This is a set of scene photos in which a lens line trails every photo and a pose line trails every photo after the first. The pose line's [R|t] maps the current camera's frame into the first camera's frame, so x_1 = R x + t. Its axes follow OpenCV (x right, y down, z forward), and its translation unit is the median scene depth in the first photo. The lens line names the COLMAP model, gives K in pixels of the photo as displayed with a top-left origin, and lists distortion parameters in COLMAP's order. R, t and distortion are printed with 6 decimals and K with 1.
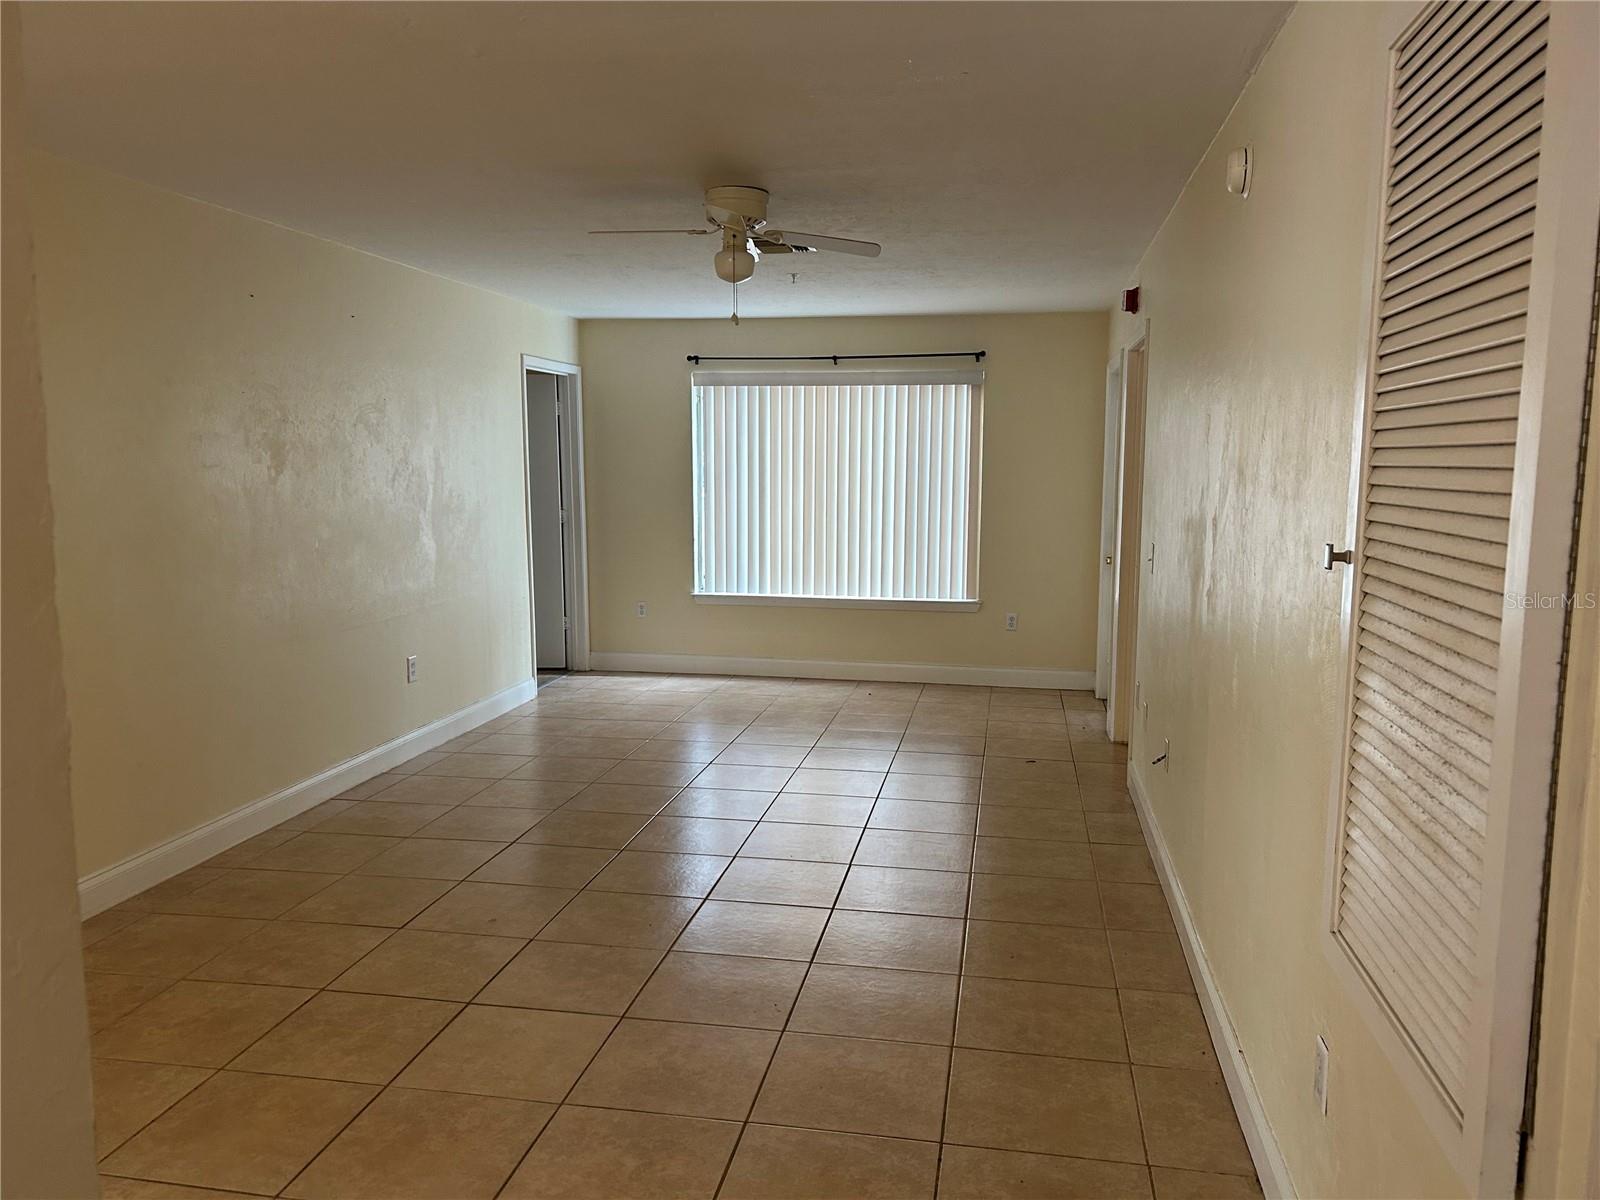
lens RADIAL K [[1214.6, 0, 801.7], [0, 1214.6, 601.4], [0, 0, 1]] dist [0.067932, -0.019256]
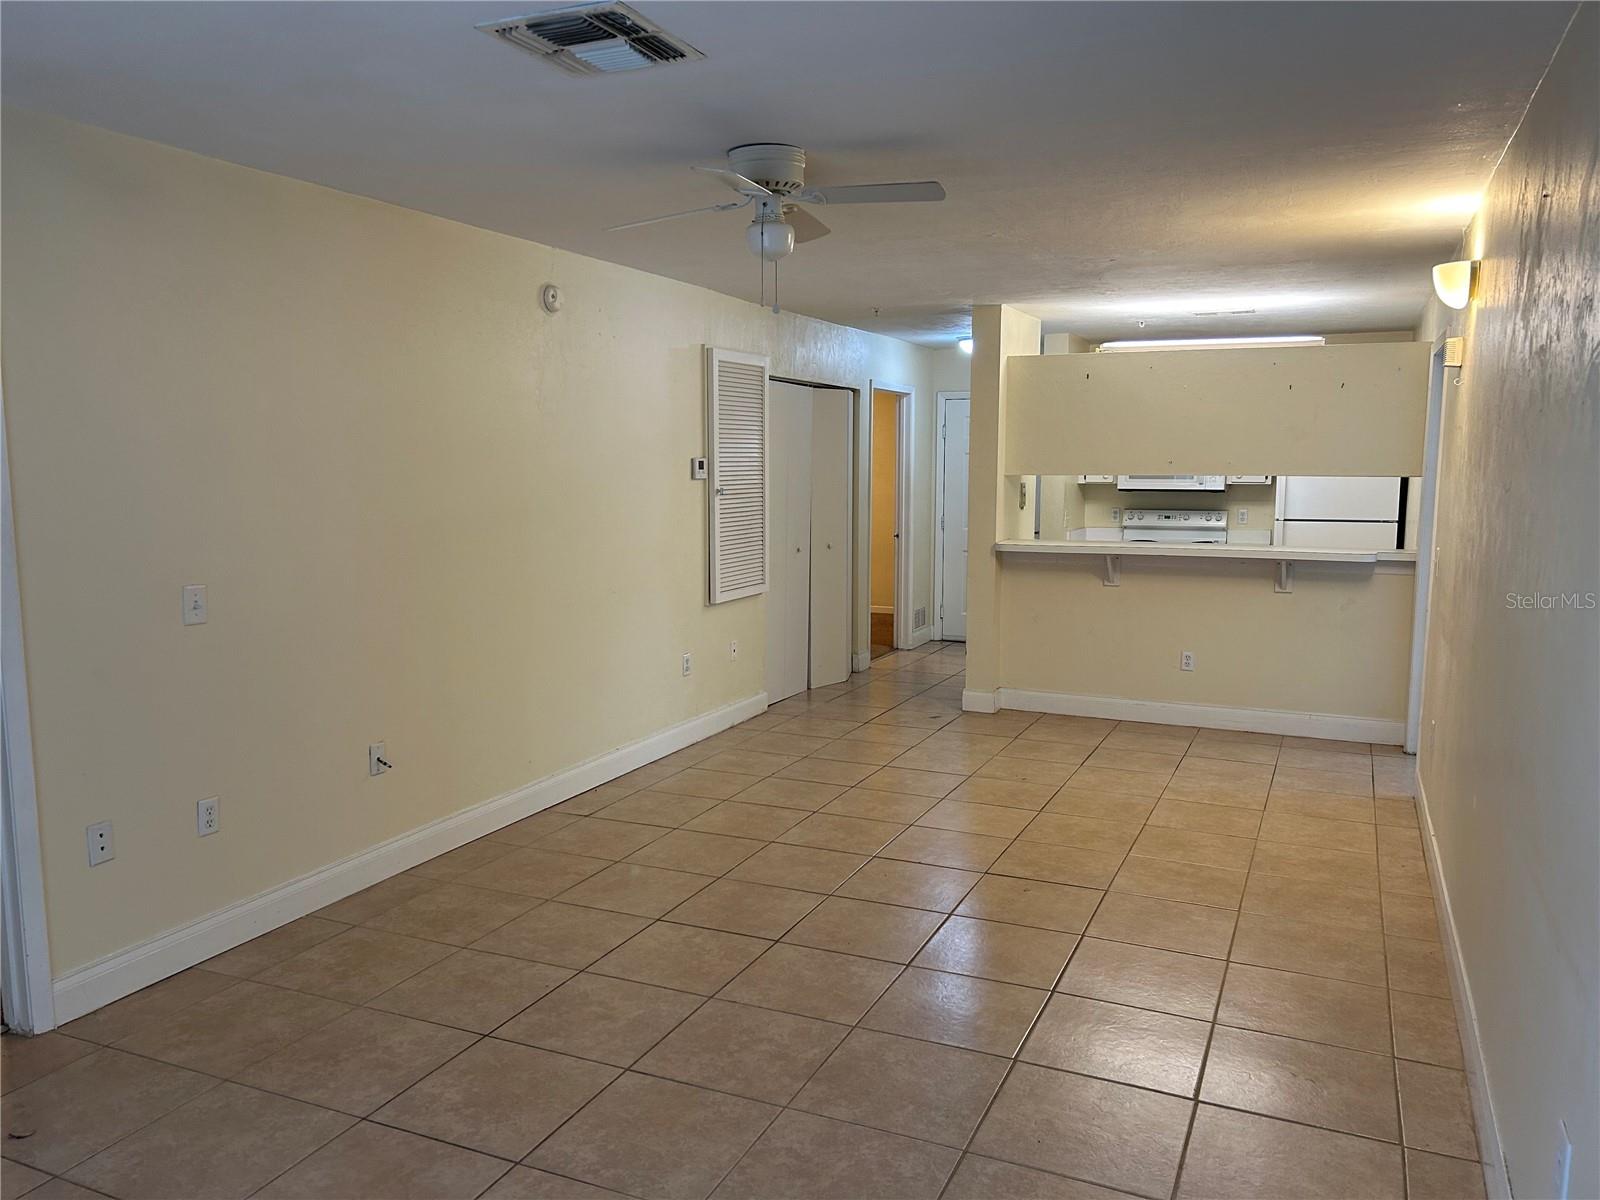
lens RADIAL K [[1214.6, 0, 805.7], [0, 1214.6, 605.7], [0, 0, 1]] dist [0.067932, -0.019256]
pose [[-0.970260, -0.030712, 0.240108, -0.389059], [0.027958, 0.971062, 0.237185, -0.309821], [-0.240445, 0.236844, -0.941324, 2.487722]]
